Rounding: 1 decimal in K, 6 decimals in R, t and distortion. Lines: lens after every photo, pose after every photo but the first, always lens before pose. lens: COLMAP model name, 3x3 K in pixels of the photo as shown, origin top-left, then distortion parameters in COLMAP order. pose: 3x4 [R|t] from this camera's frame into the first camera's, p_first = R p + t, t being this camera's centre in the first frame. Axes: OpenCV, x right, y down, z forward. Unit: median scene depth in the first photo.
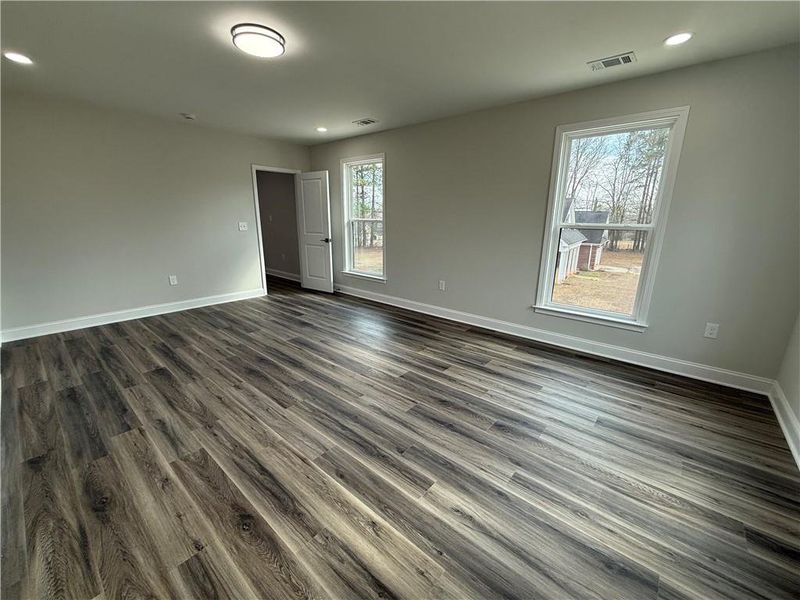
lens RADIAL K [[315.4, 0, 401.2], [0, 315.4, 302.1], [0, 0, 1]] dist [0.003220, 0.000489]
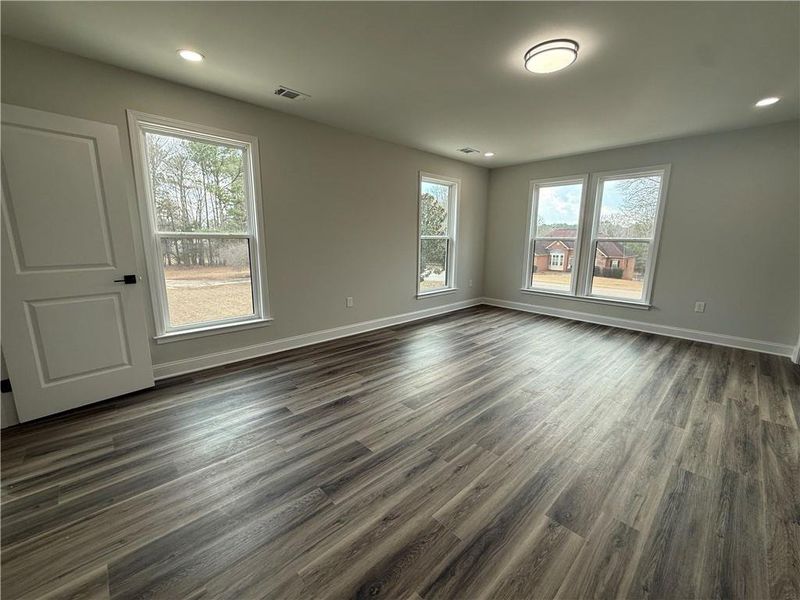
lens RADIAL K [[315.4, 0, 401.9], [0, 315.4, 302.9], [0, 0, 1]] dist [0.003220, 0.000489]
pose [[0.134475, -0.212418, 0.967882, -0.955533], [0.252453, 0.951867, 0.173828, -0.217210], [-0.958219, 0.220969, 0.181628, 0.835300]]
